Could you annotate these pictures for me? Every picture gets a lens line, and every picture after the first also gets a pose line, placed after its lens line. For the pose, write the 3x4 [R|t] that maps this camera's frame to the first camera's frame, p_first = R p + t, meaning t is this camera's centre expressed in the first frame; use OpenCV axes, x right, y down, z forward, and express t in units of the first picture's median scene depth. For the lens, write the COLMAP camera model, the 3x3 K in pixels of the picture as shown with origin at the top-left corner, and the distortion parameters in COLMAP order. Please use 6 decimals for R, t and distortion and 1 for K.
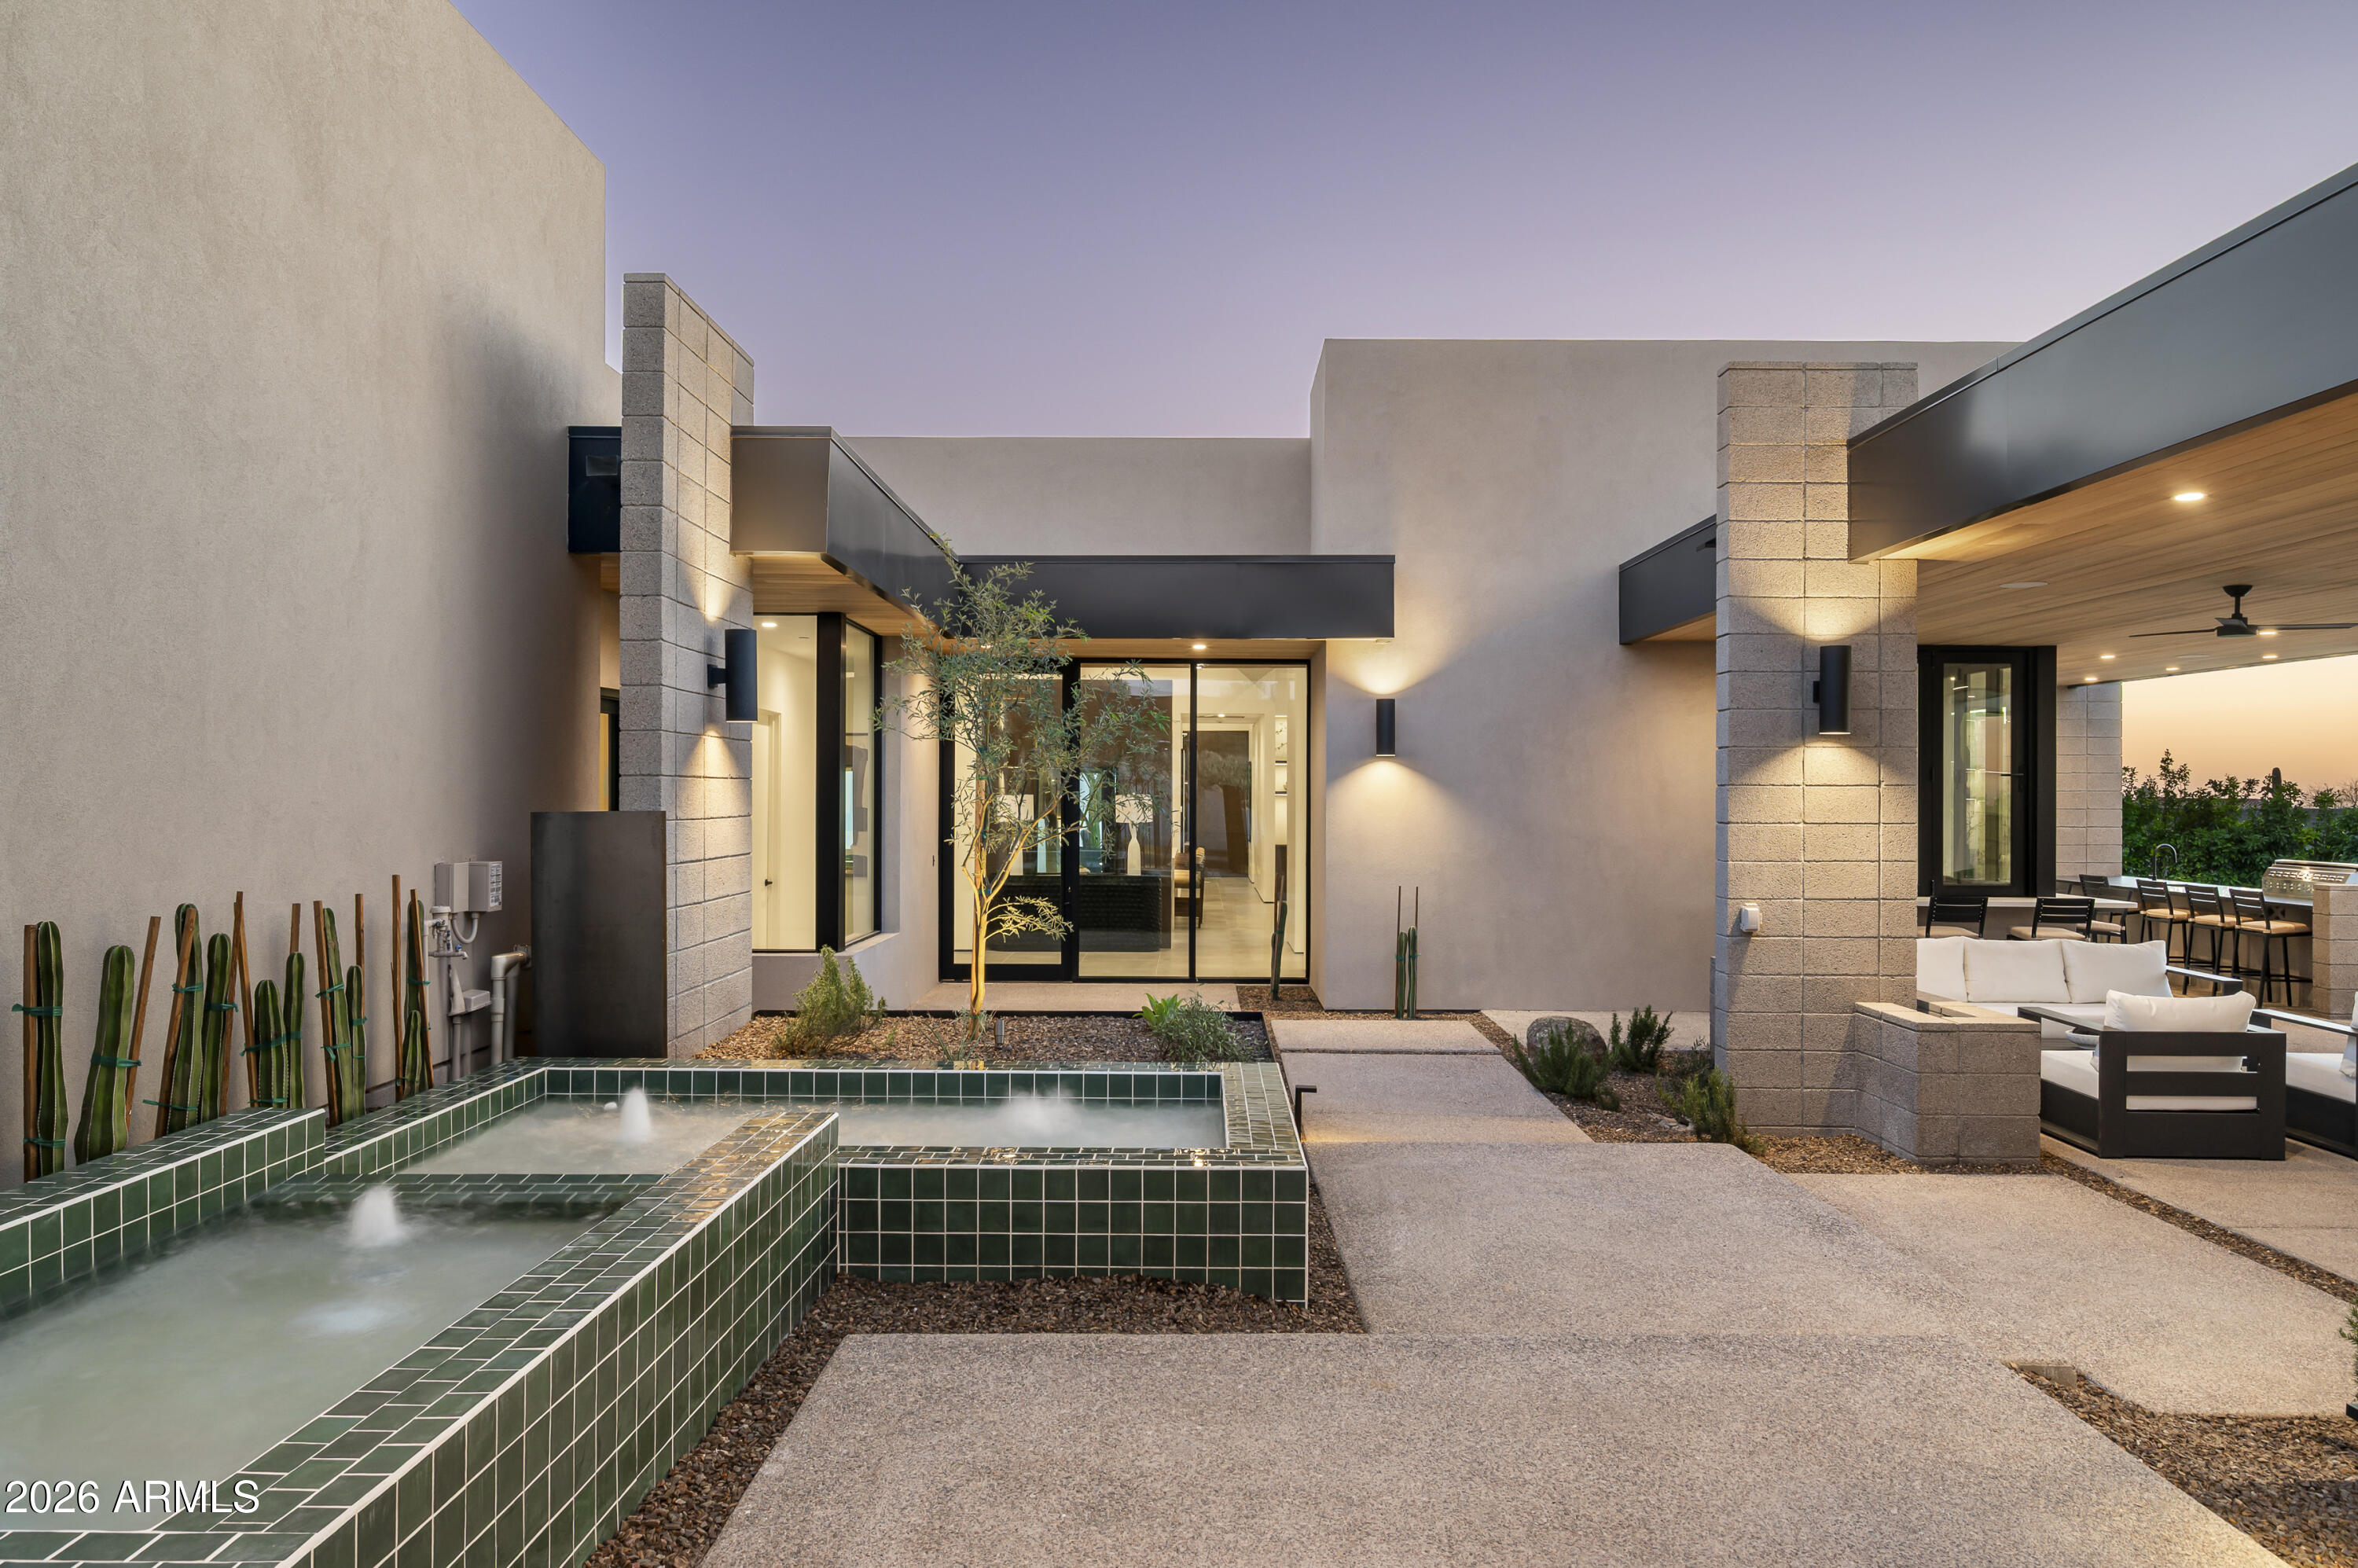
lens RADIAL K [[1546.9, 0, 1181.2], [0, 1546.9, 786.1], [0, 0, 1]] dist [-0.000484, -0.000022]
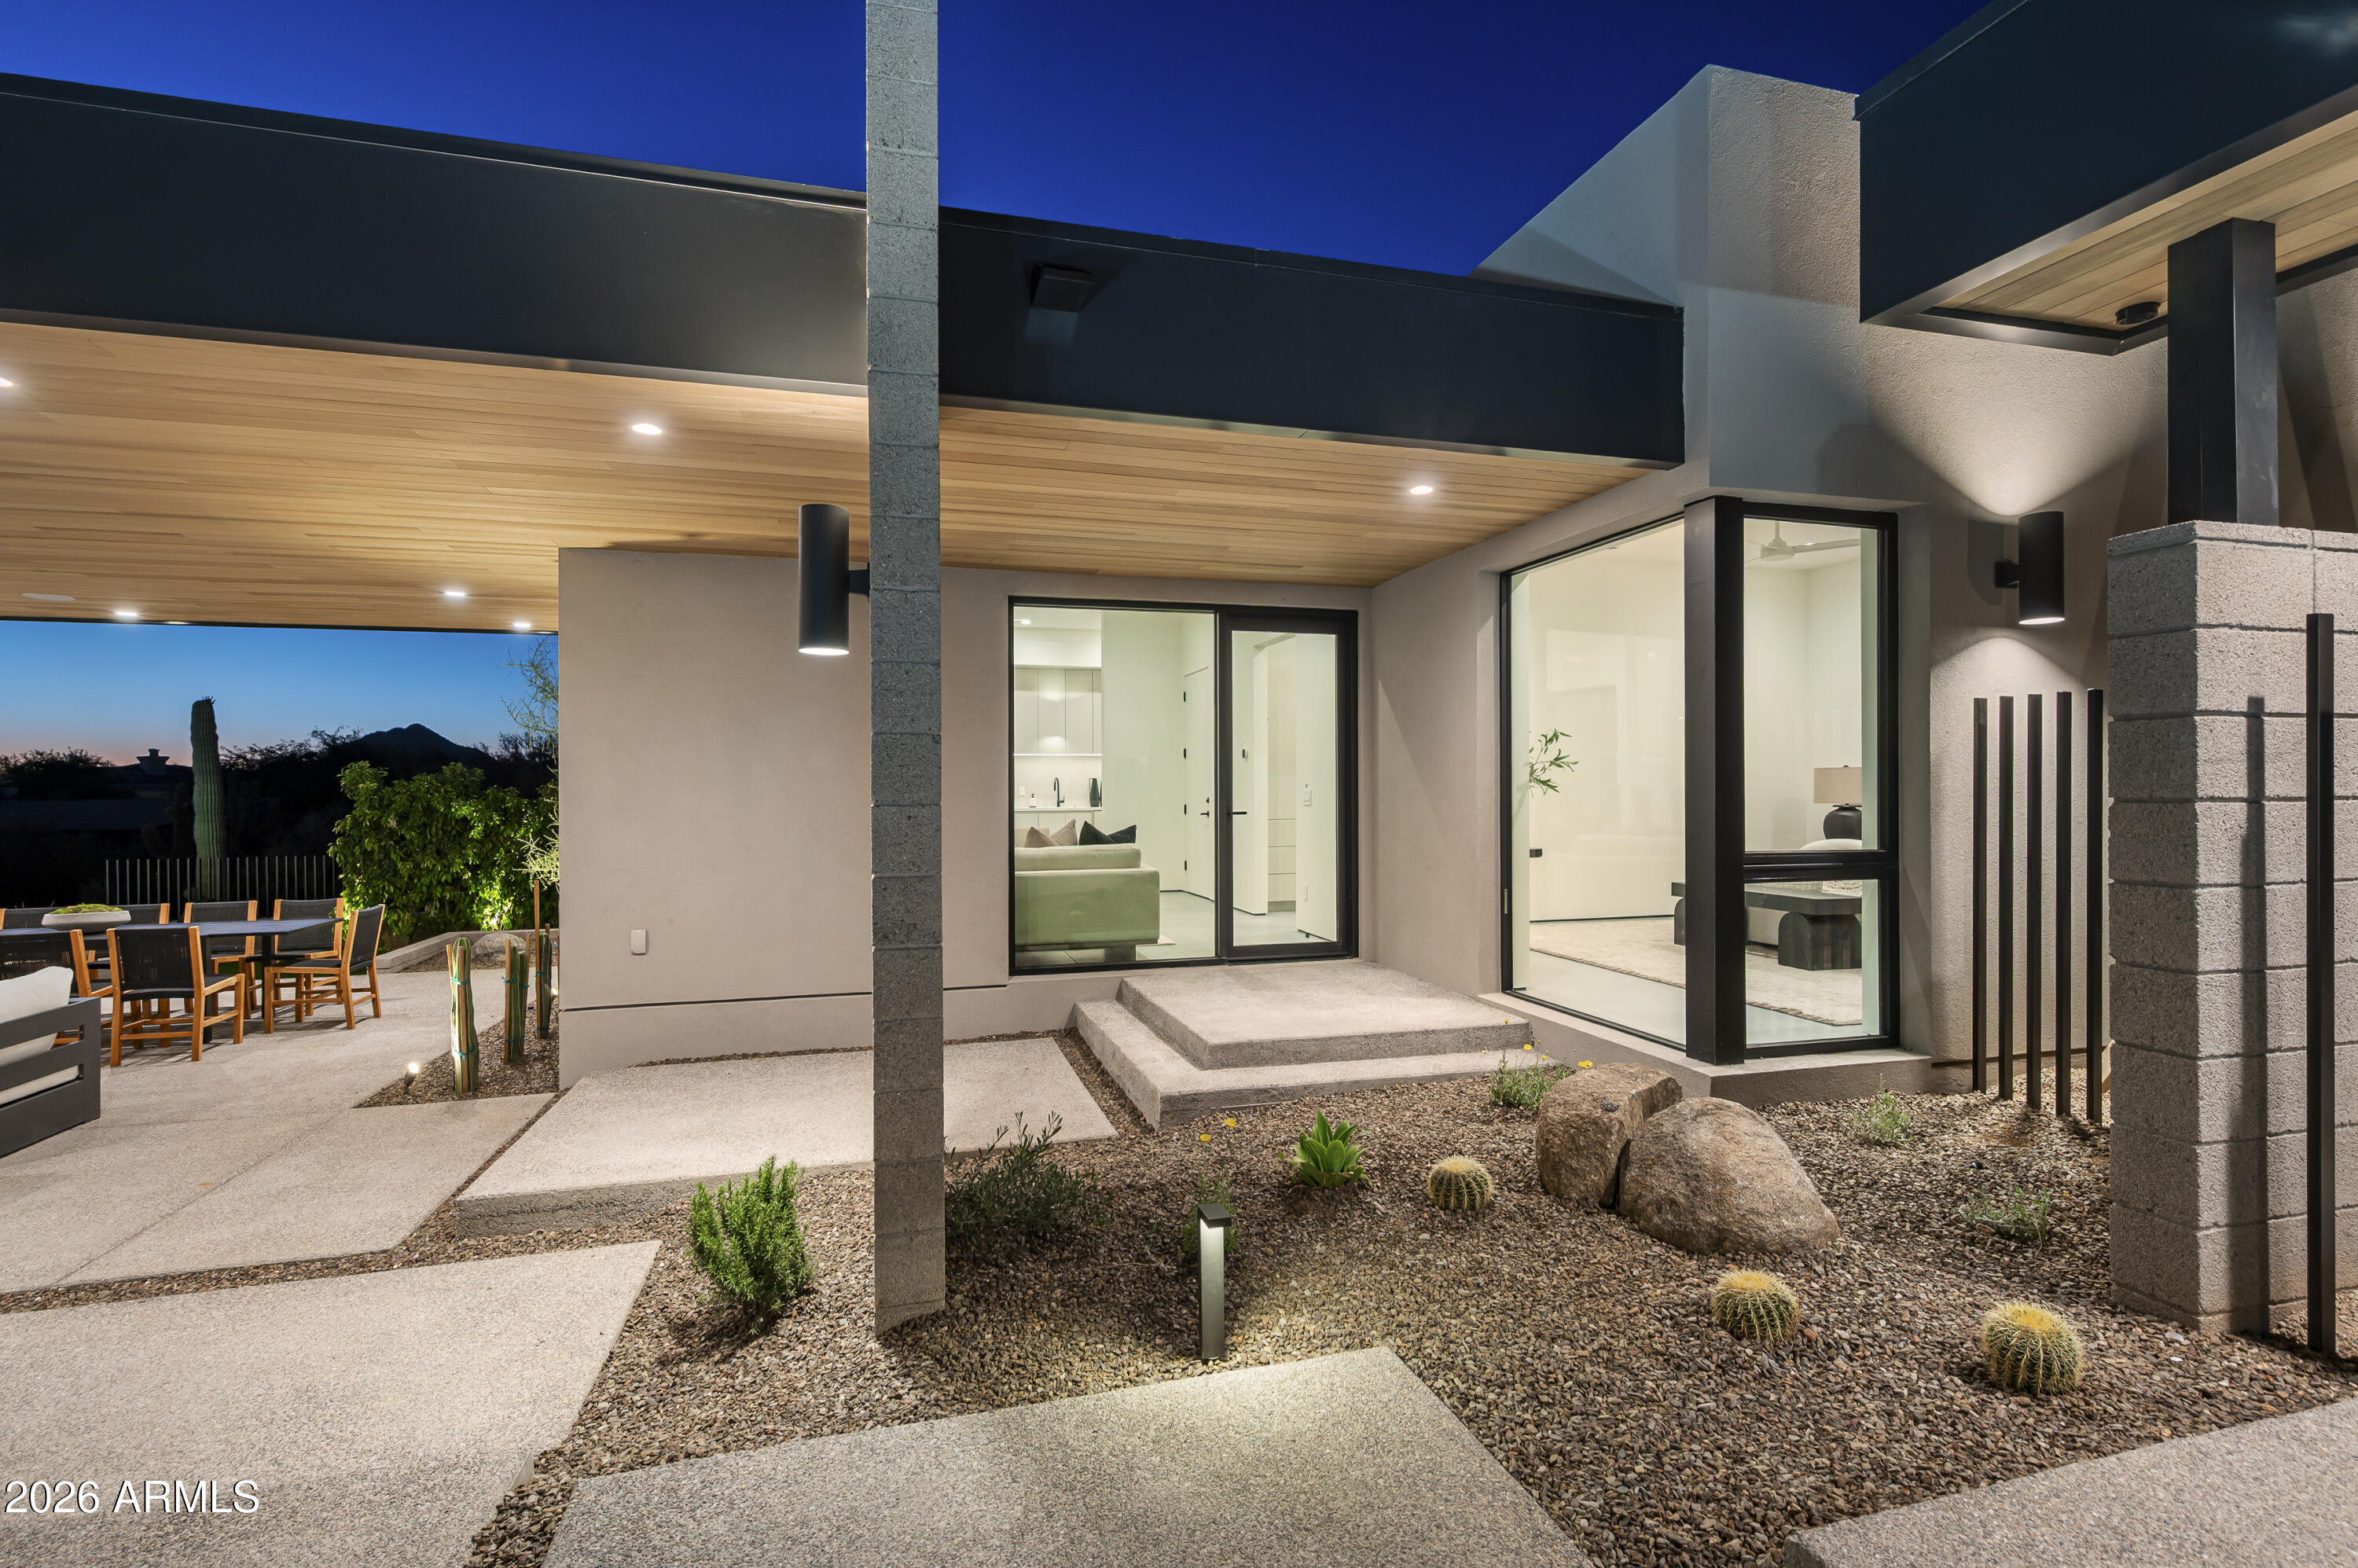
lens RADIAL K [[1072.8, 0, 1179.0], [0, 1072.8, 784.0], [0, 0, 1]] dist [0.003334, 0.000144]
pose [[-0.273299, 0.000489, 0.961929, -0.022117], [0.001040, 0.999999, -0.000213, 0.009638], [-0.961928, 0.000942, -0.273300, 0.300897]]
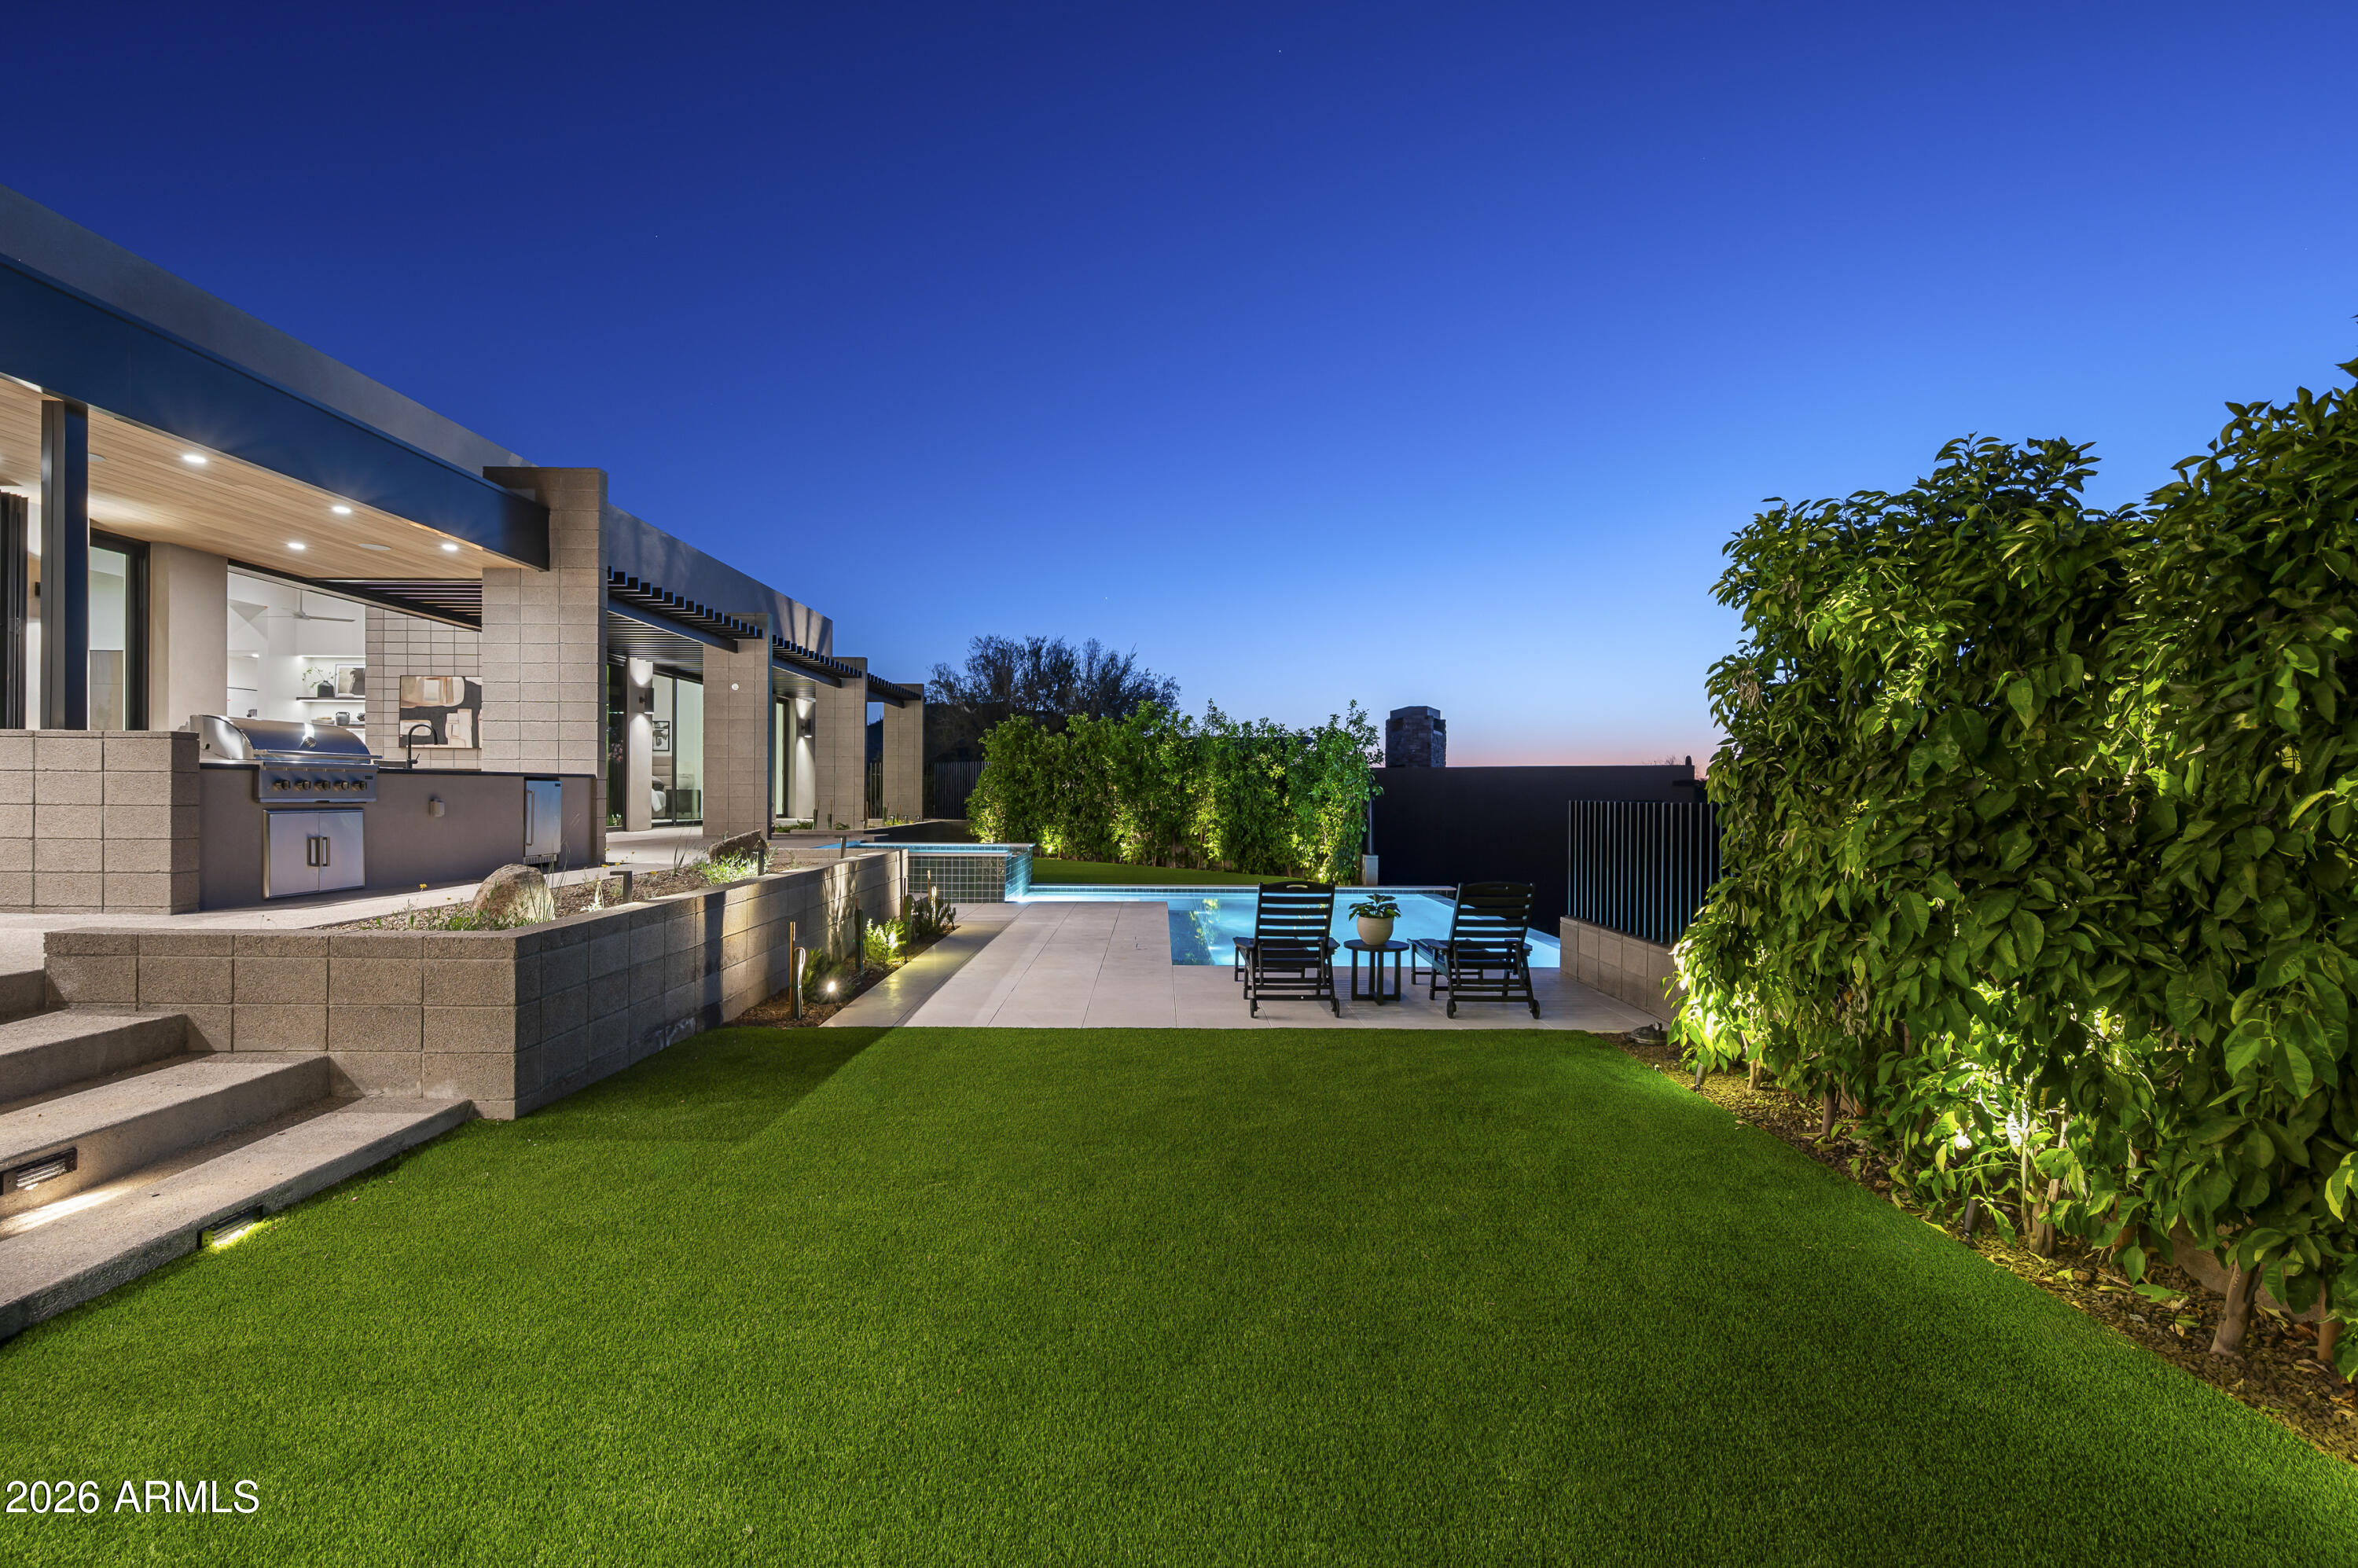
lens RADIAL K [[1078.9, 0, 1180.0], [0, 1078.9, 794.9], [0, 0, 1]] dist [-0.000453, -0.000177]
pose [[0.999607, 0.001300, 0.028005, 1.334869], [-0.001460, 0.999983, 0.005689, 0.094316], [-0.027997, -0.005728, 0.999592, 0.486935]]
